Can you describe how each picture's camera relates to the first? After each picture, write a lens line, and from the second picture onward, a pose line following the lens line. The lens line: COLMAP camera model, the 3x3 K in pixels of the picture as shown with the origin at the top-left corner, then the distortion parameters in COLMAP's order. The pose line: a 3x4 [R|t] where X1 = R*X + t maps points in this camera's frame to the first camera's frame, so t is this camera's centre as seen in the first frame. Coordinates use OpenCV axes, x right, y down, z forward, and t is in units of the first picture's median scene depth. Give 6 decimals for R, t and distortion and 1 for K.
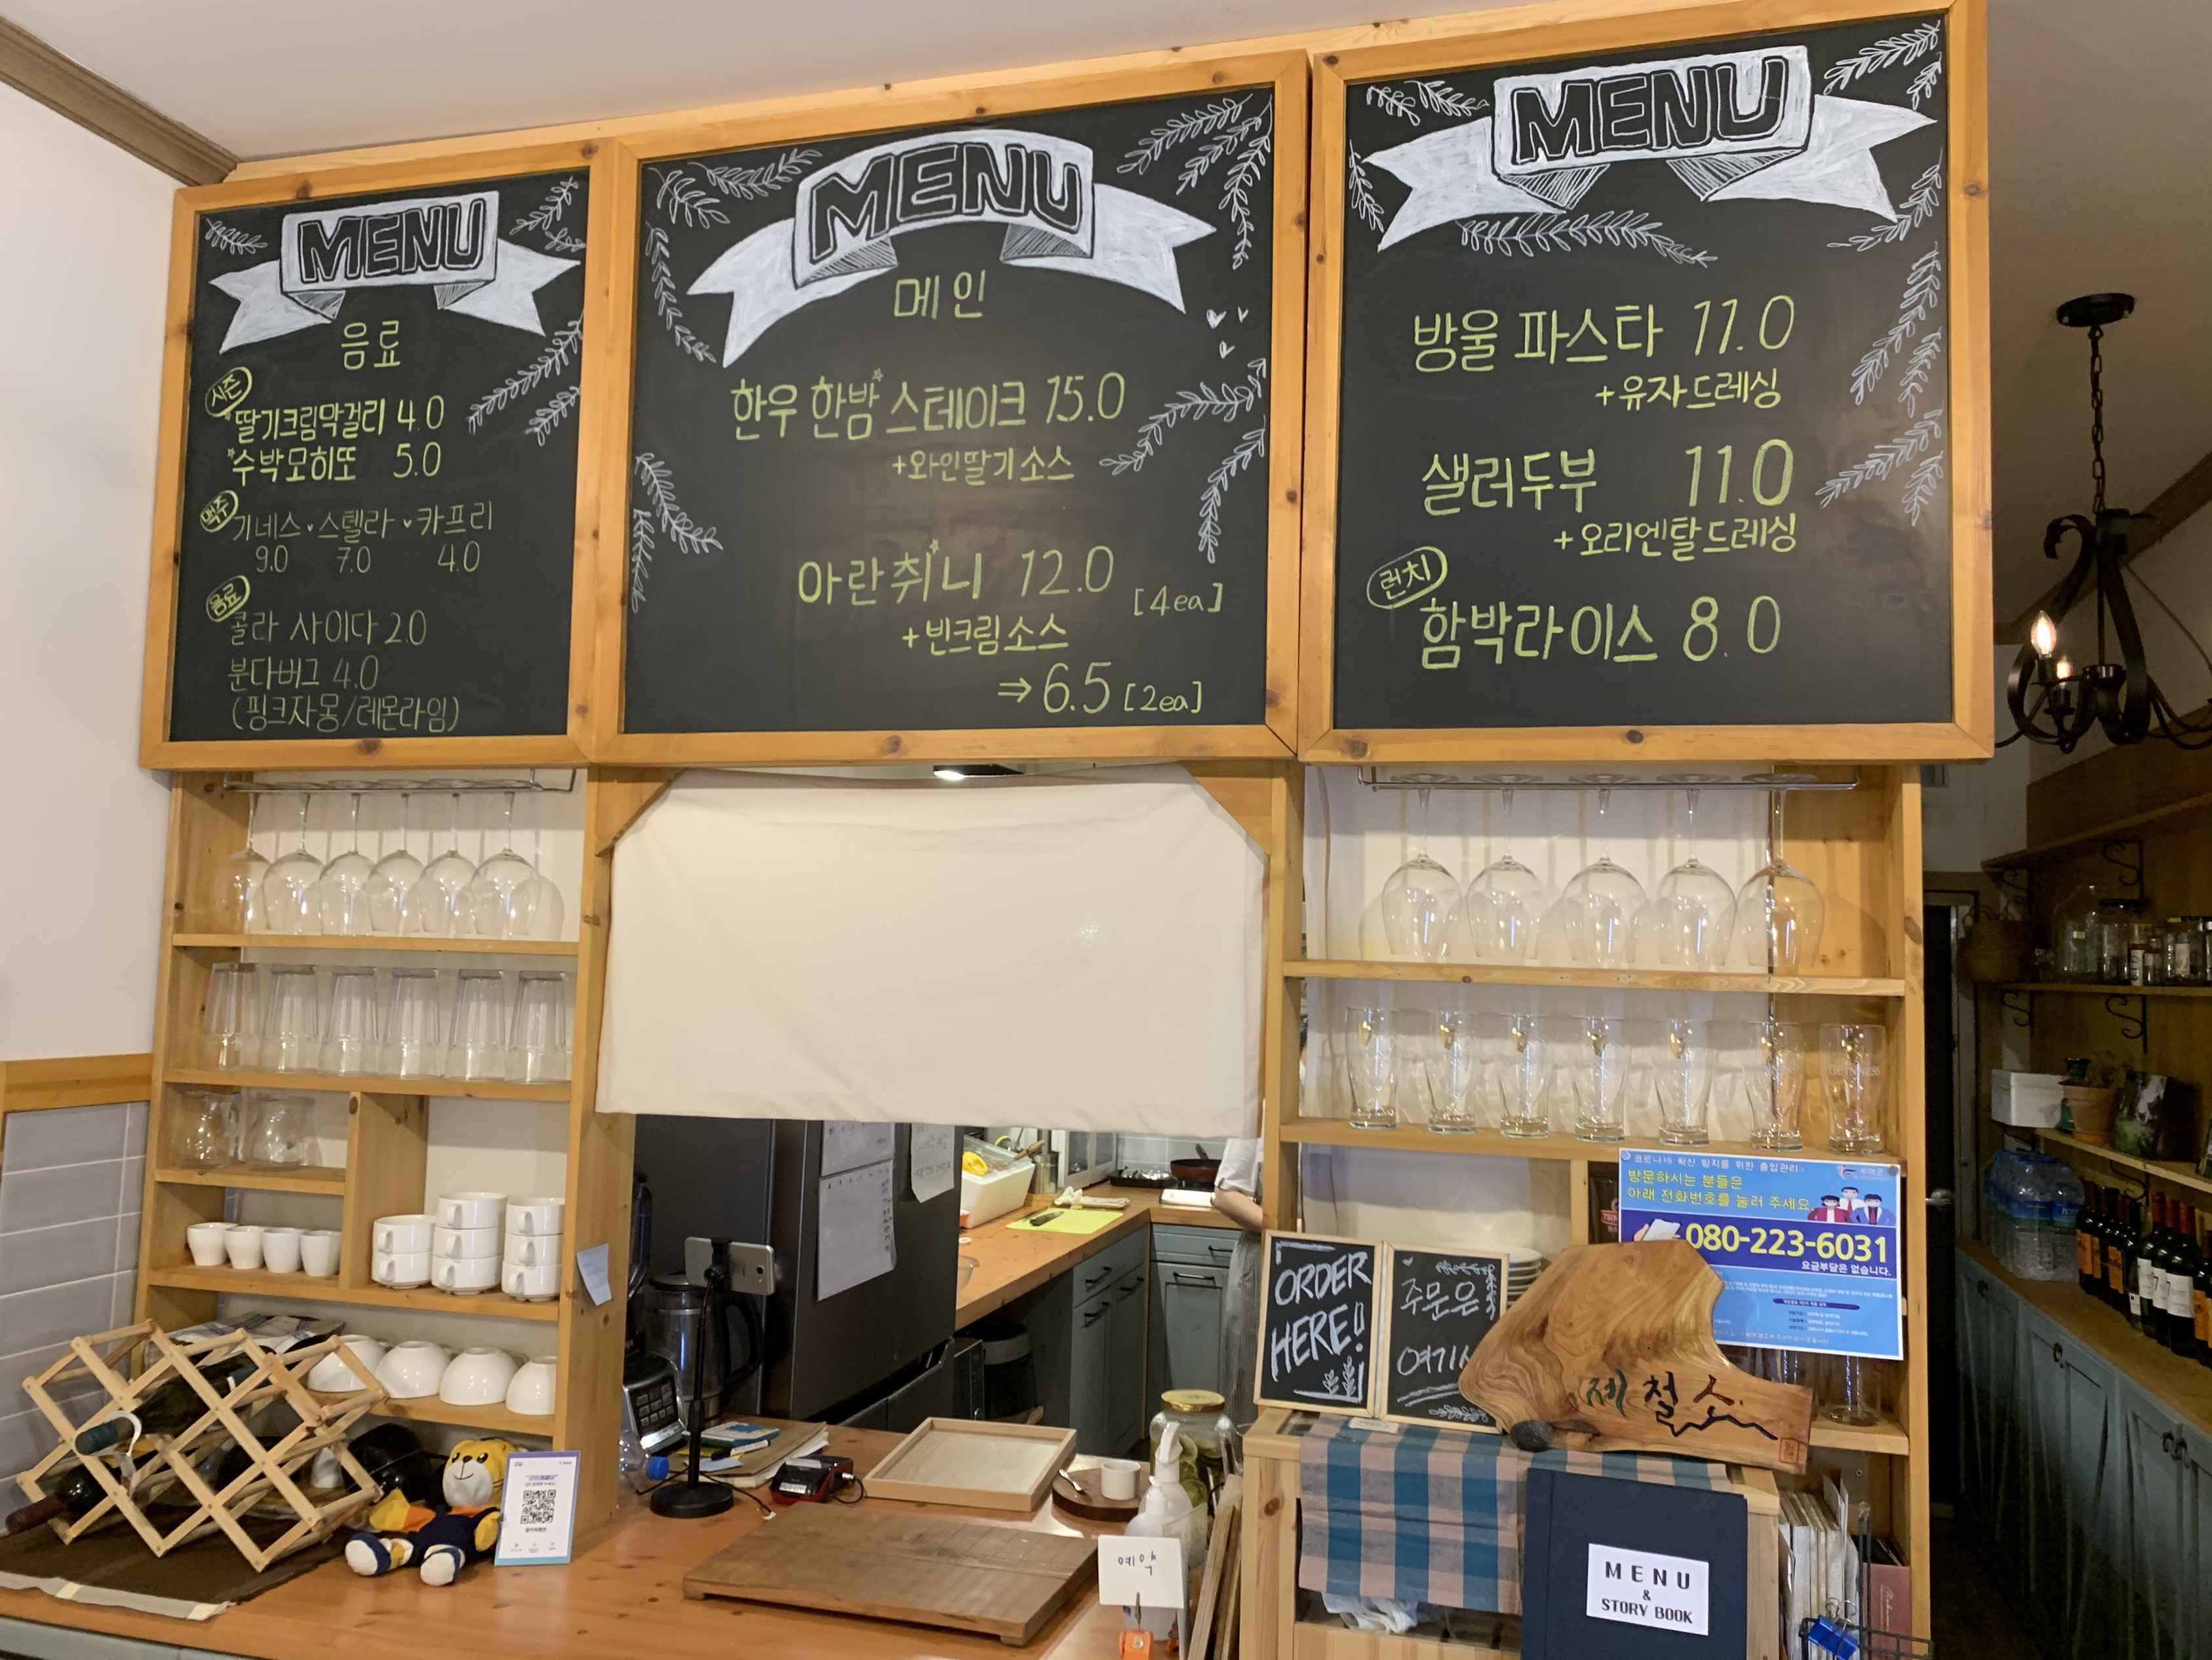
lens RADIAL K [[1669.5, 0, 1164.1], [0, 1669.5, 831.7], [0, 0, 1]] dist [-0.012370, -0.006164]
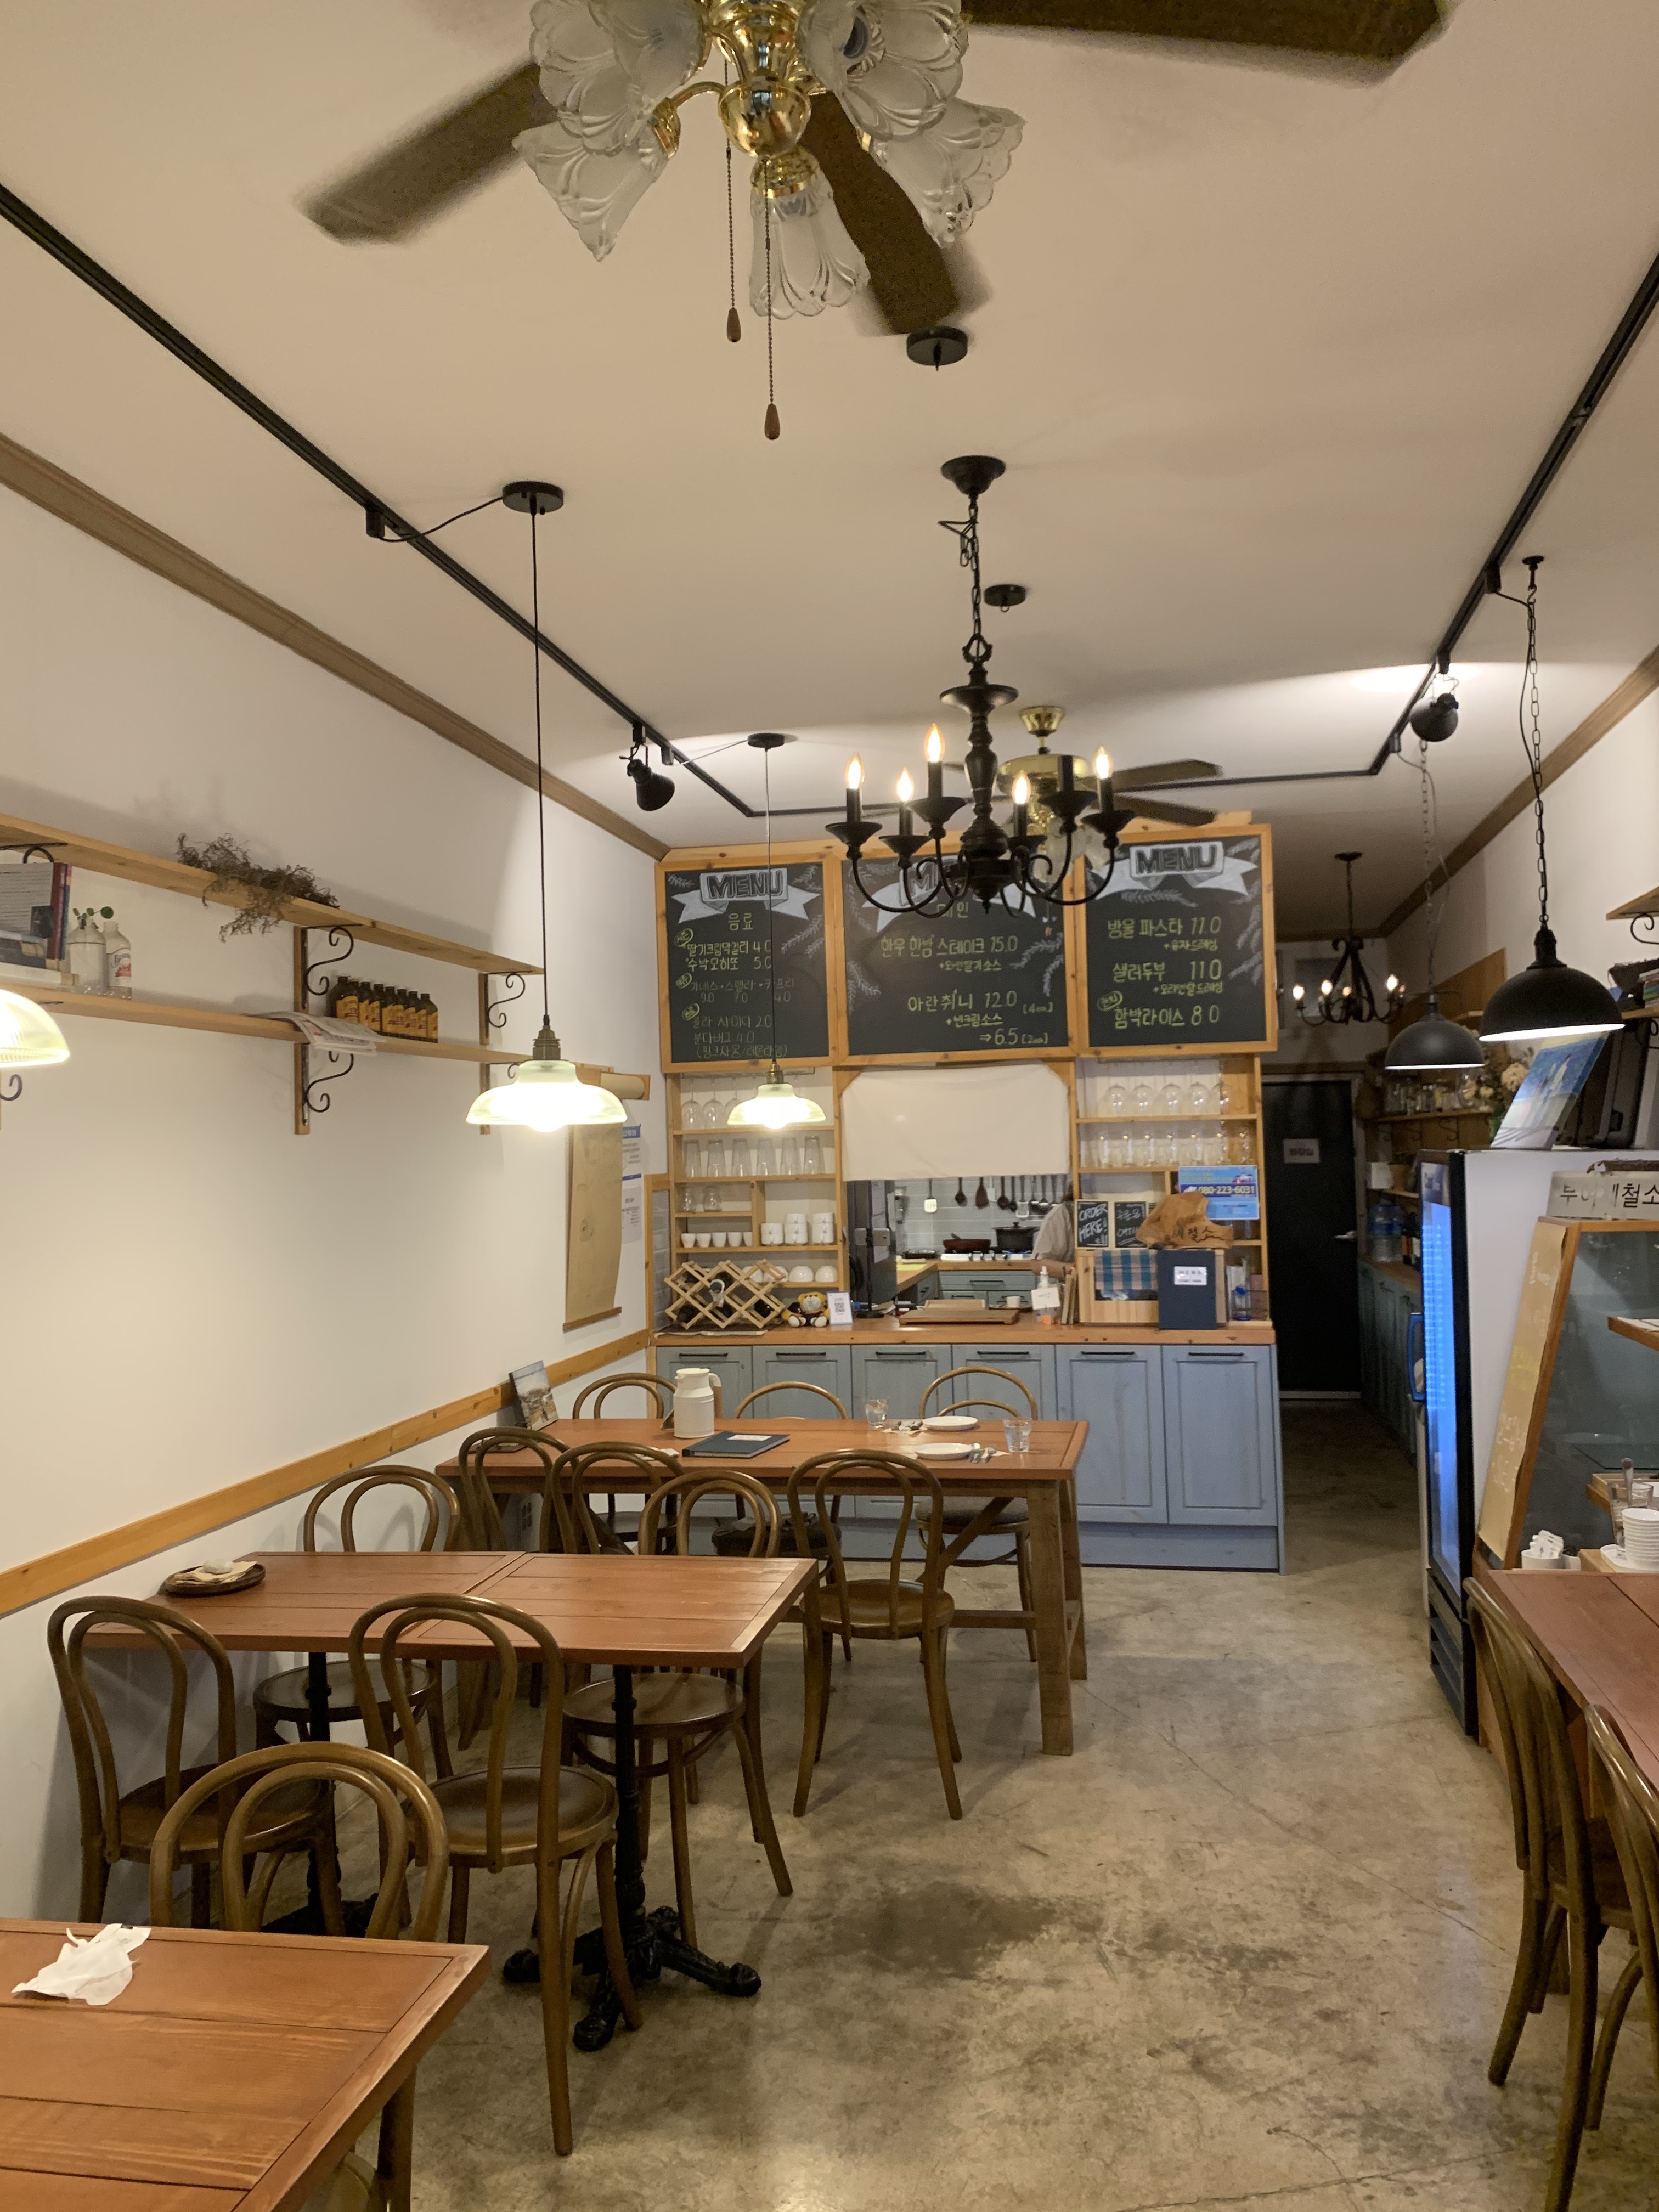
lens RADIAL K [[1669.5, 0, 823.8], [0, 1669.5, 1108.8], [0, 0, 1]] dist [-0.012370, -0.006164]
pose [[0.997207, -0.050870, 0.054684, -0.590043], [0.047932, 0.997402, 0.053772, -0.138764], [-0.057277, -0.051000, 0.997055, -2.199366]]
